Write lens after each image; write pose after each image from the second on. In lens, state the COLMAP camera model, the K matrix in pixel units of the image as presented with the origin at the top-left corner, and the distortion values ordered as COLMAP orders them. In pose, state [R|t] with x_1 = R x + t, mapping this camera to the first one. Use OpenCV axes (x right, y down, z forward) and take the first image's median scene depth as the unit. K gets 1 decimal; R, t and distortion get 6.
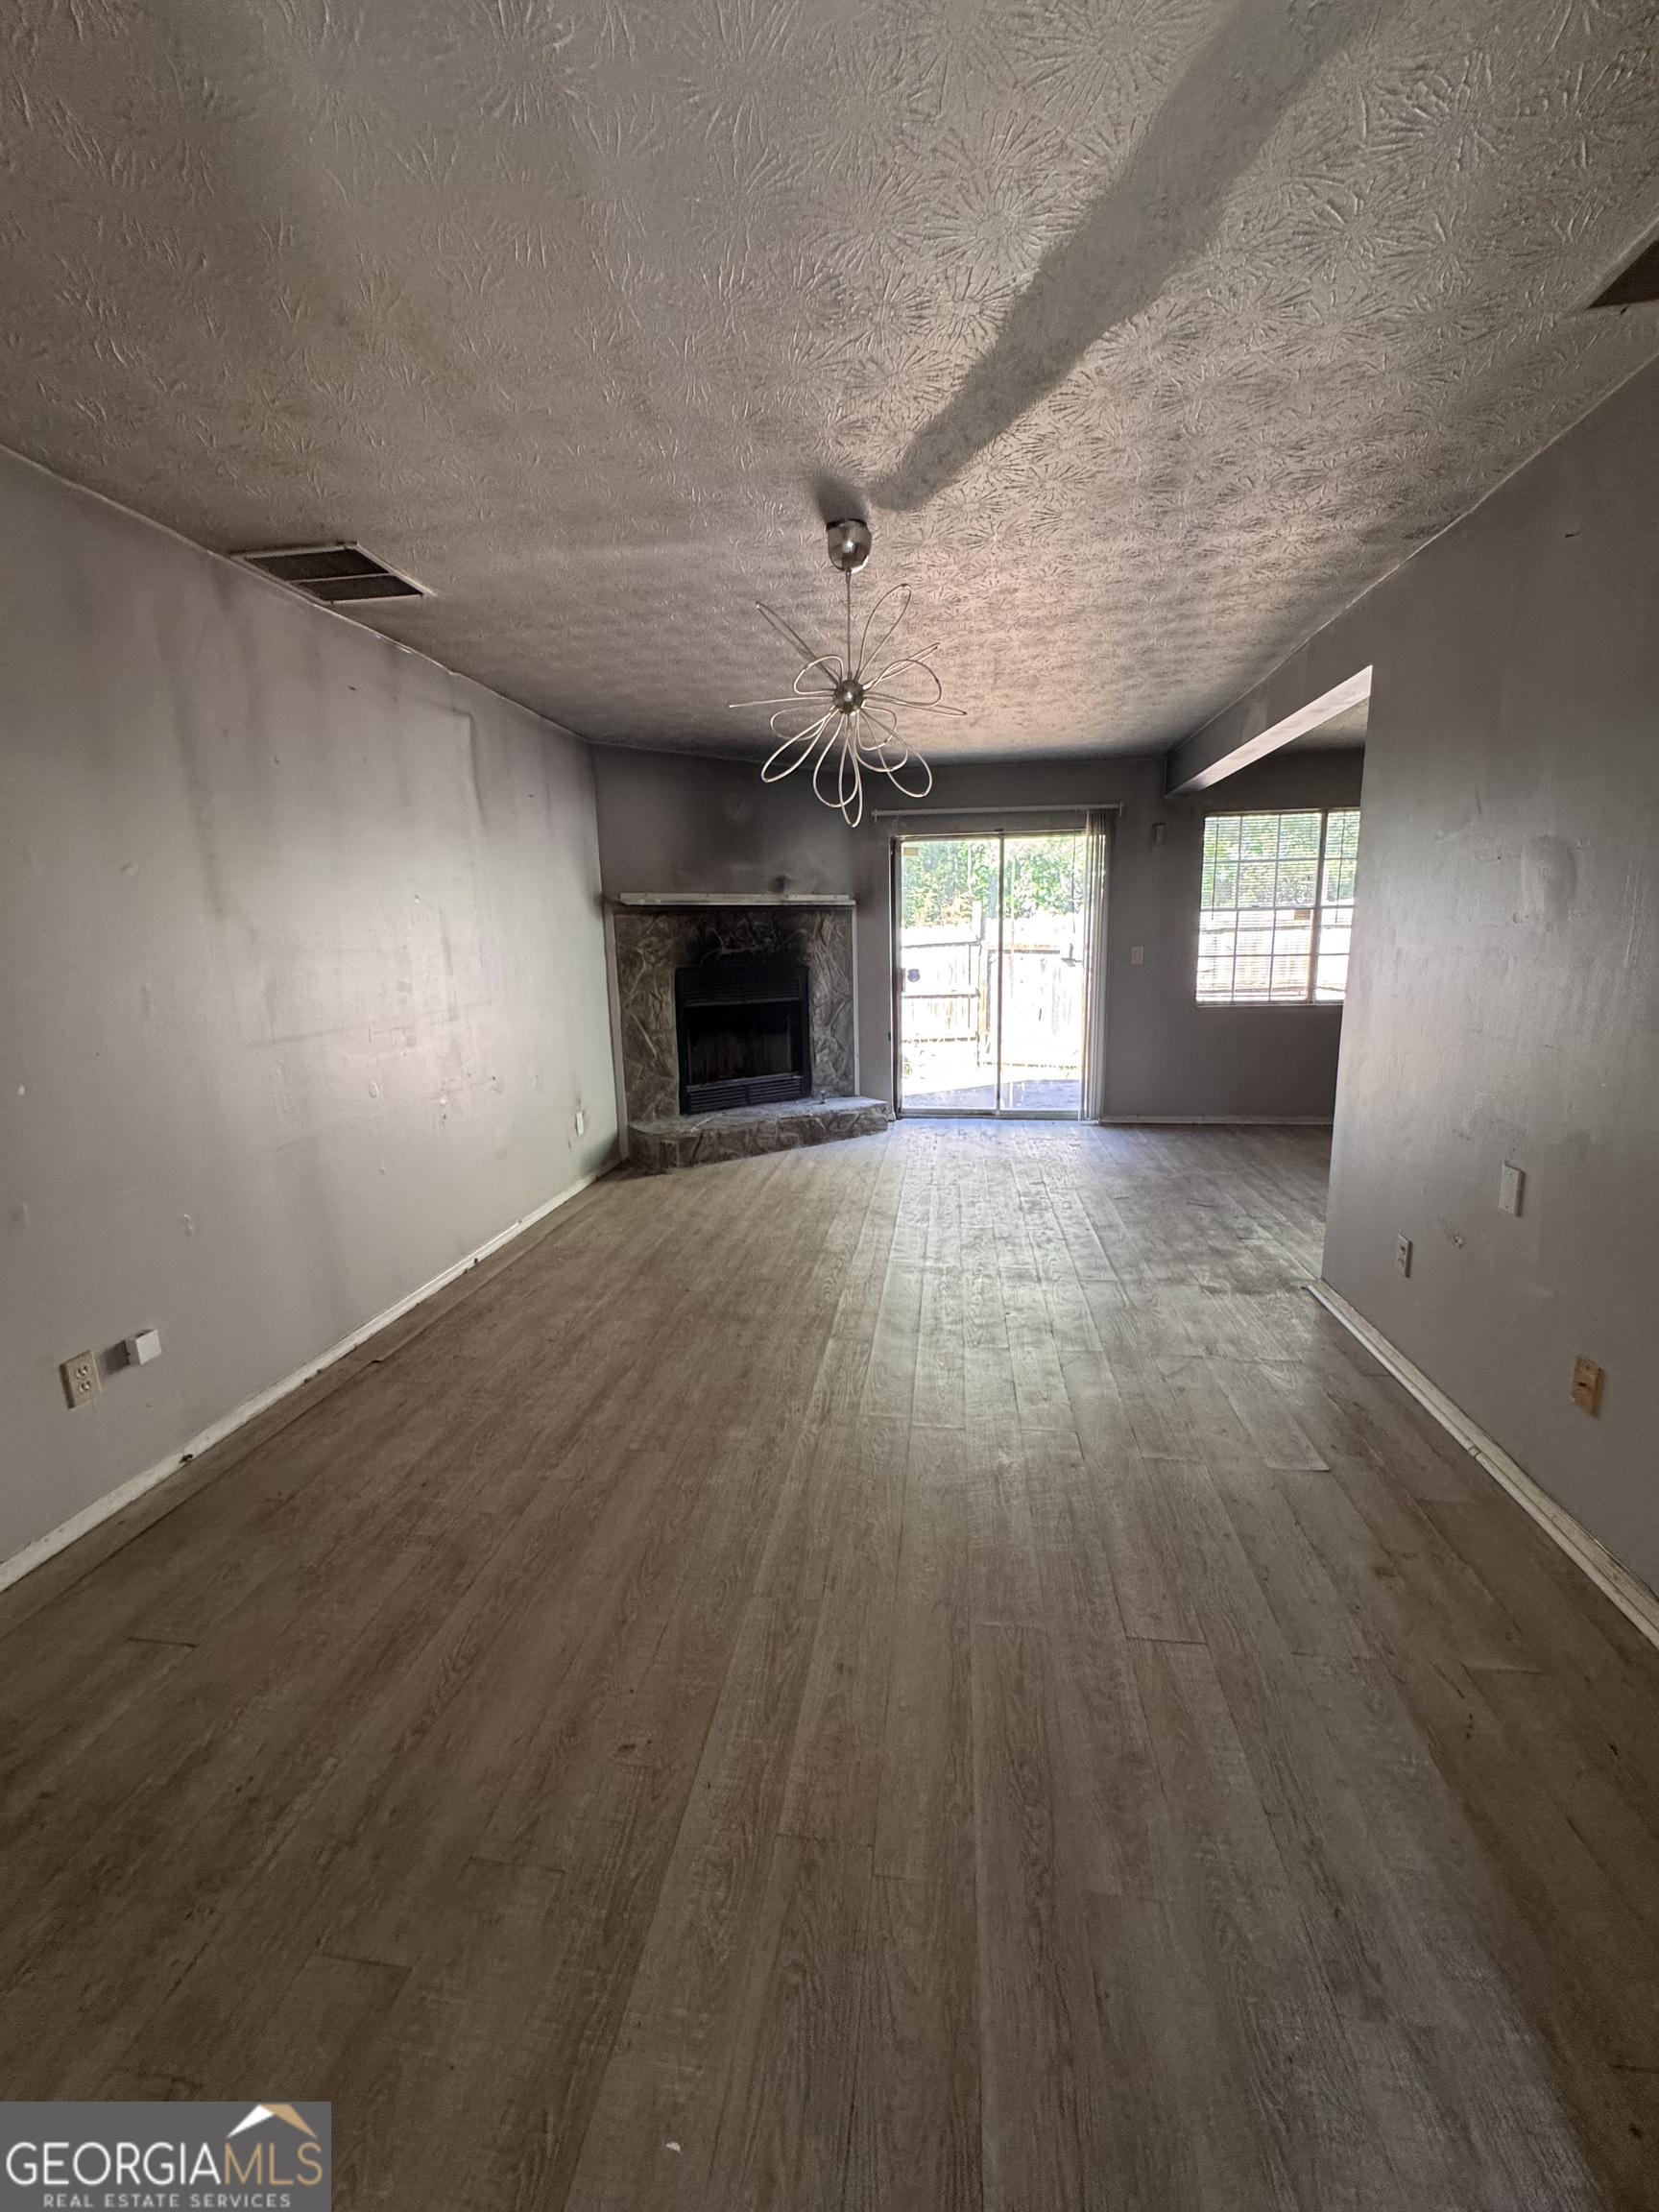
lens RADIAL K [[882.5, 0, 833.0], [0, 882.5, 1101.4], [0, 0, 1]] dist [0.002203, 0.000287]
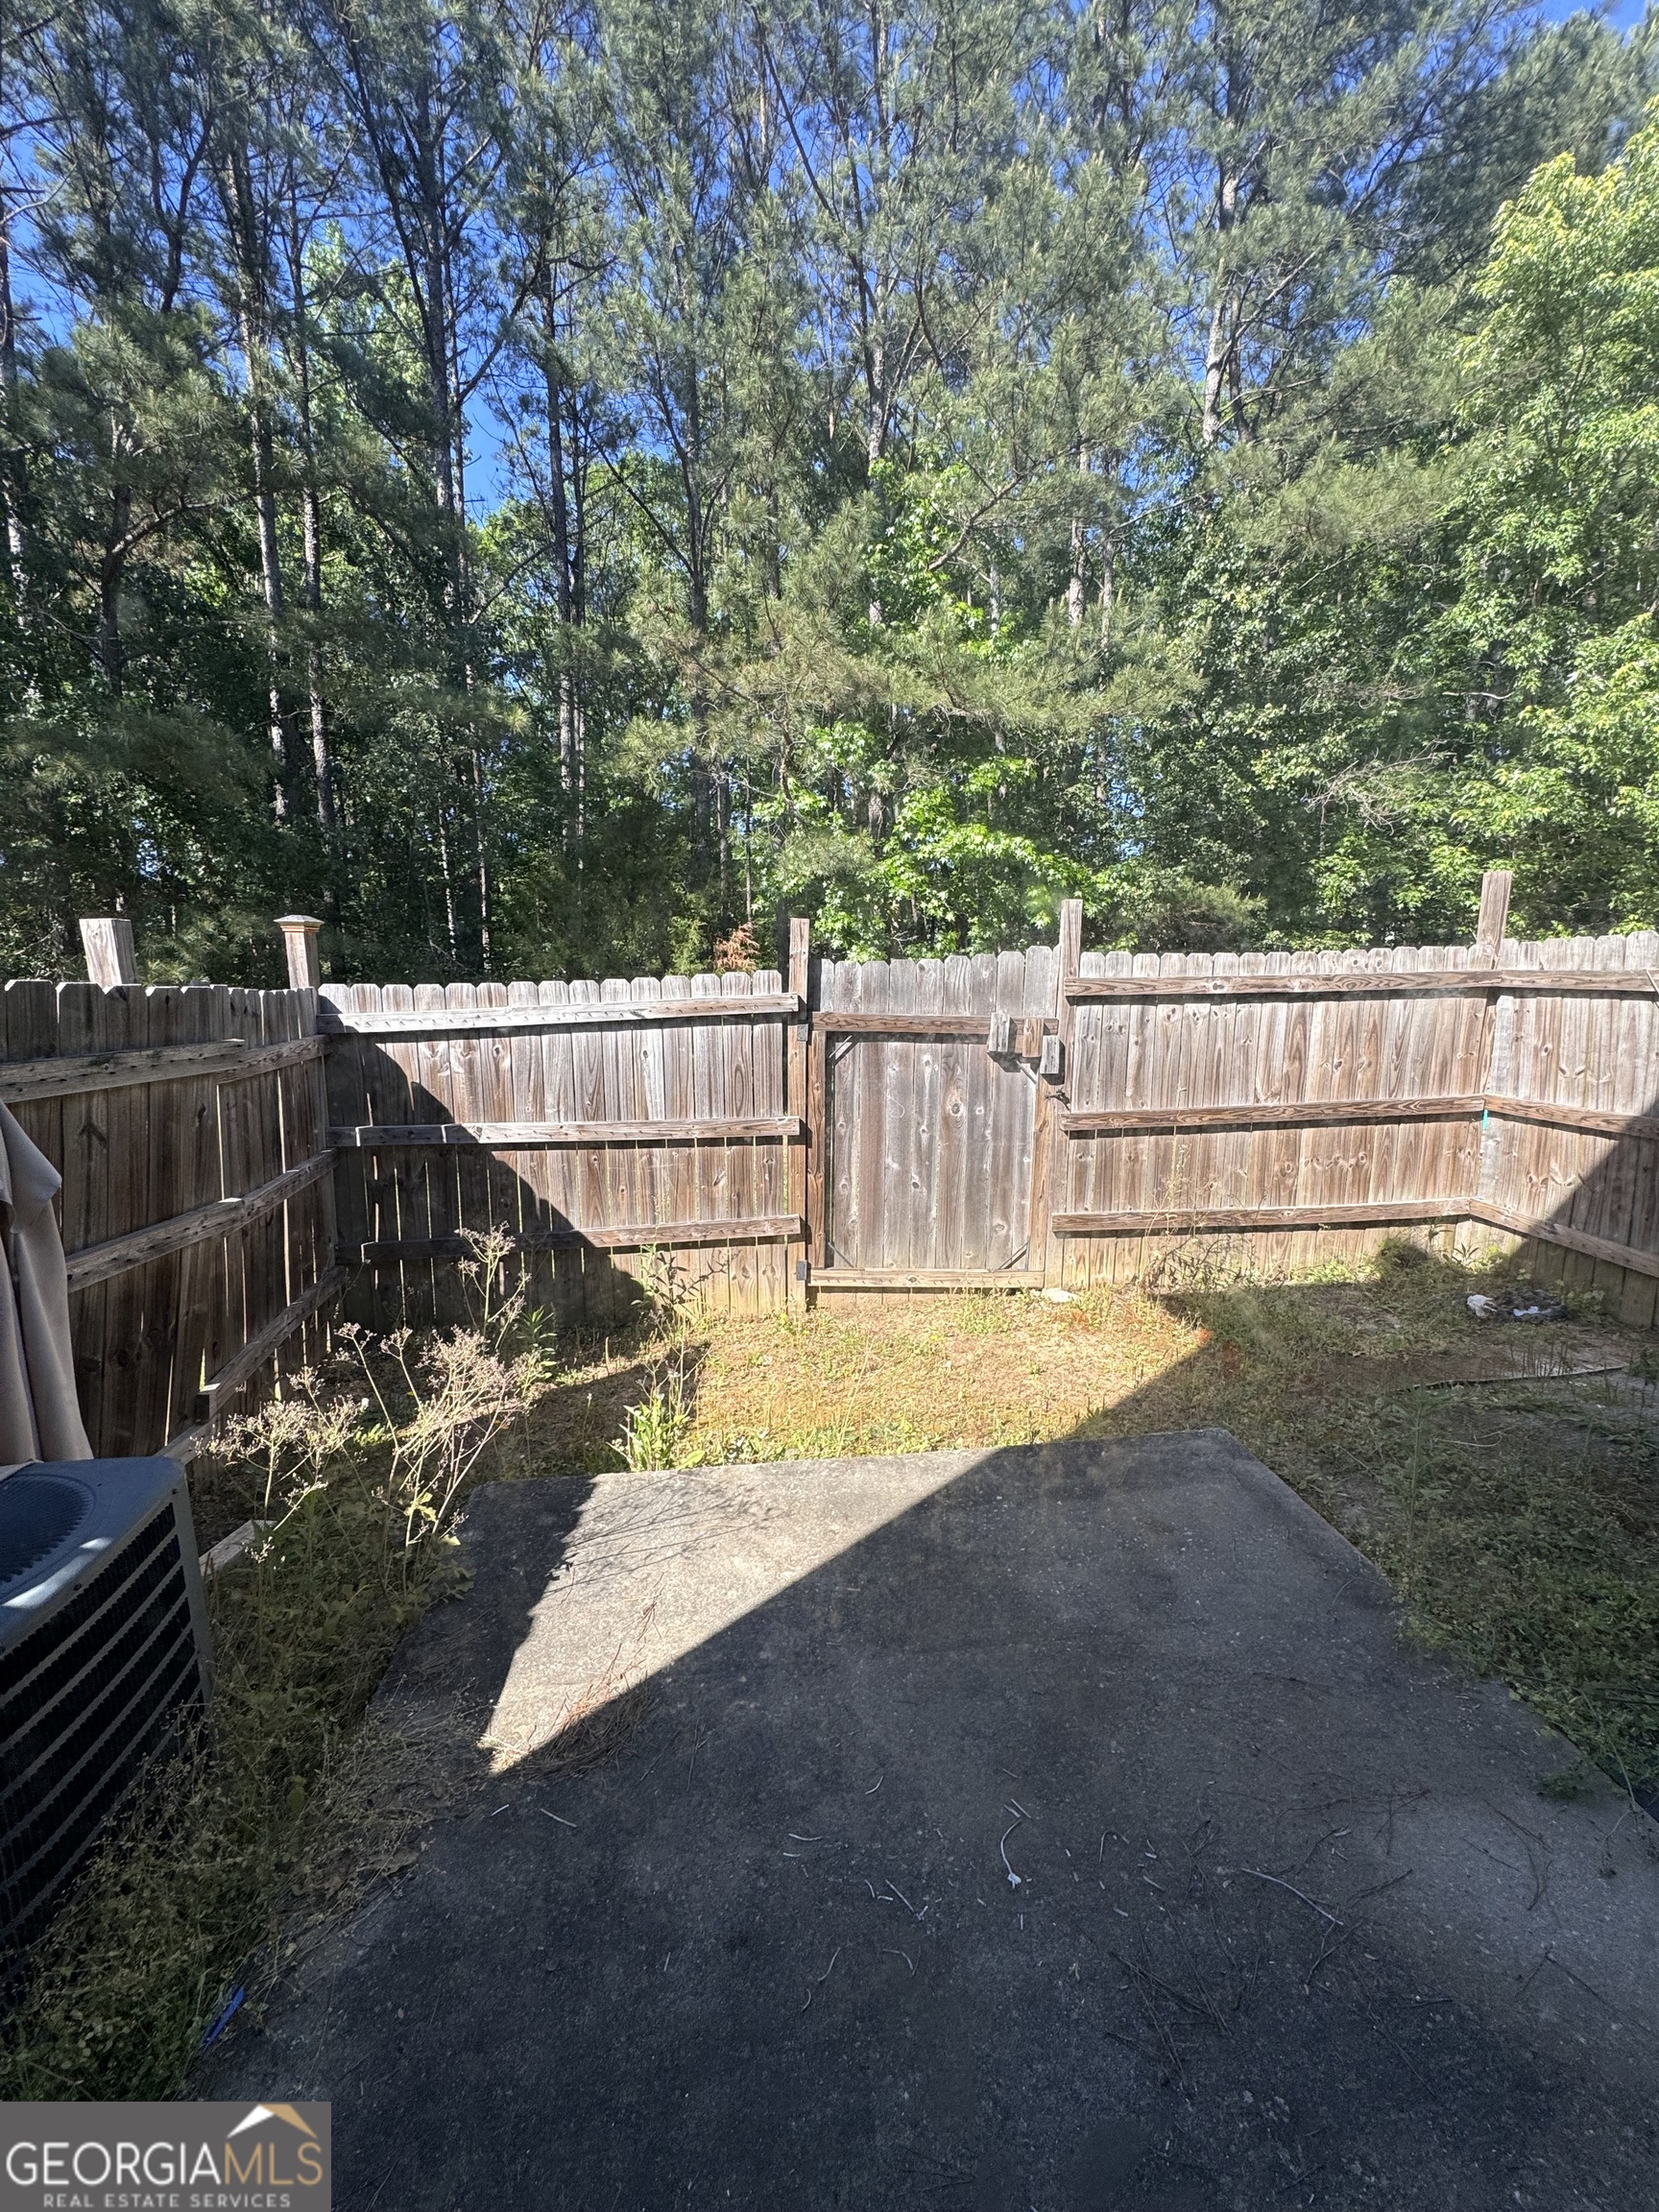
lens RADIAL K [[882.5, 0, 826.0], [0, 882.5, 1097.5], [0, 0, 1]] dist [0.002203, 0.000287]
pose [[0.970089, -0.018726, 0.242024, 0.072346], [0.031012, 0.998411, -0.047053, -0.121841], [-0.240759, 0.053152, 0.969129, 0.596020]]
